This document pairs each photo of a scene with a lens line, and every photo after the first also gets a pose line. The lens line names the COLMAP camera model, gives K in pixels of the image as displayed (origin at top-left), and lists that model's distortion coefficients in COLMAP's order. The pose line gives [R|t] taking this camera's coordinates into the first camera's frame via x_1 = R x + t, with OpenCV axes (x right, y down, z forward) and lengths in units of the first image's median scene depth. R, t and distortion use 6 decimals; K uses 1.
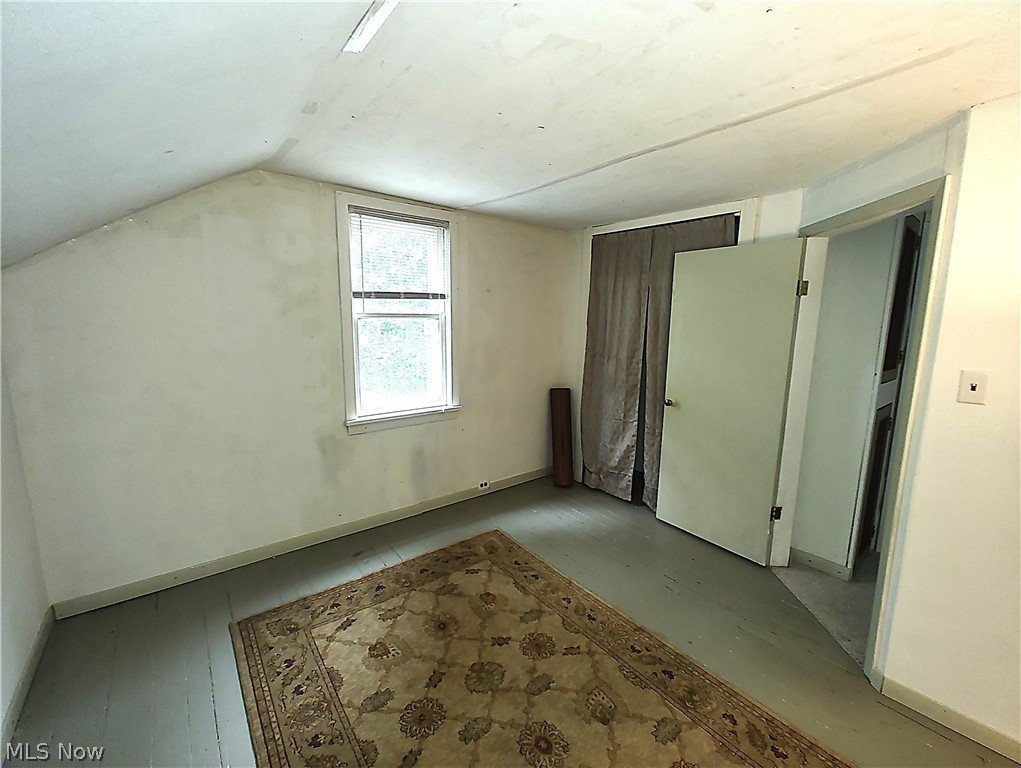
lens RADIAL K [[416.5, 0, 509.5], [0, 416.5, 380.5], [0, 0, 1]] dist [-0.001537, -0.000069]
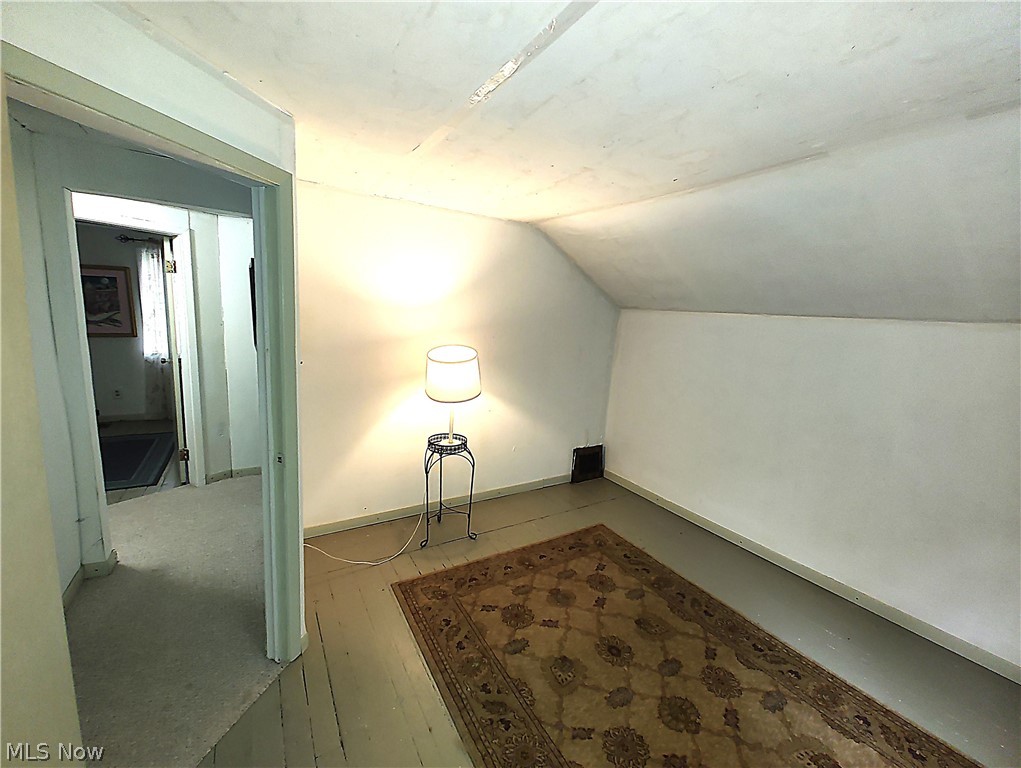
lens RADIAL K [[419.4, 0, 510.5], [0, 419.4, 384.0], [0, 0, 1]] dist [0.003311, 0.000317]
pose [[-0.988457, -0.091329, 0.120877, 0.188532], [-0.049924, 0.949663, 0.309270, -0.198954], [-0.143037, 0.299666, -0.943261, 1.190993]]
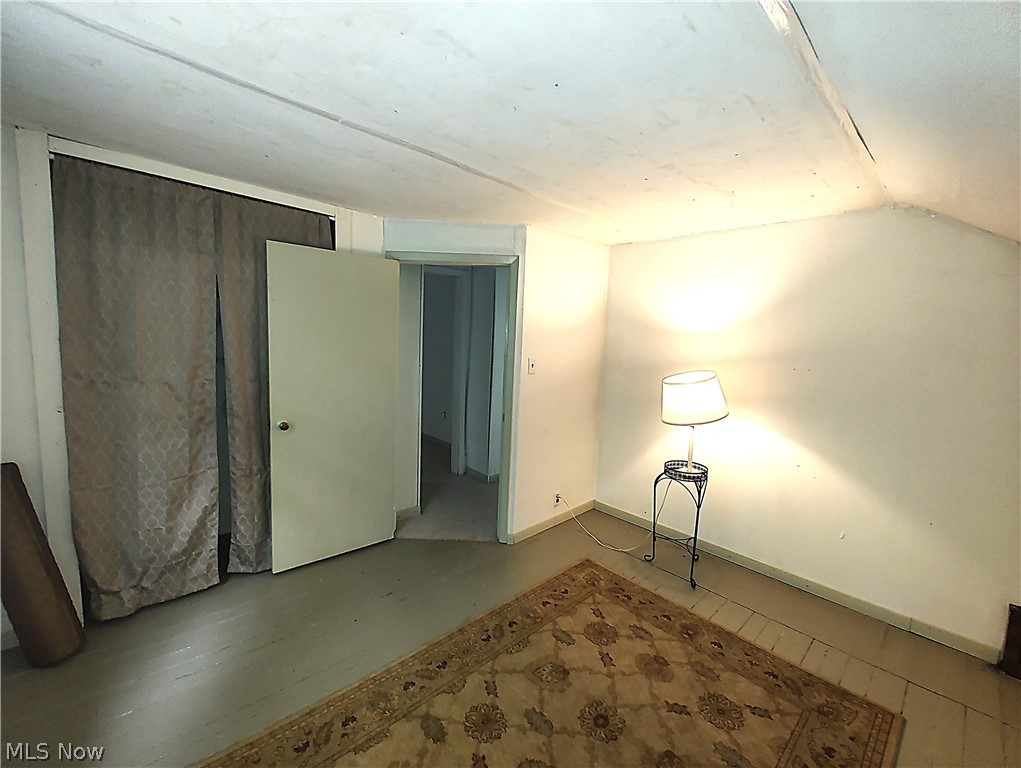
lens RADIAL K [[416.5, 0, 509.5], [0, 416.5, 380.5], [0, 0, 1]] dist [-0.001537, -0.000069]
pose [[-0.065531, -0.131082, 0.989203, -0.510091], [0.104305, 0.985004, 0.137435, -0.116114], [-0.992384, 0.112185, -0.050876, 0.689529]]
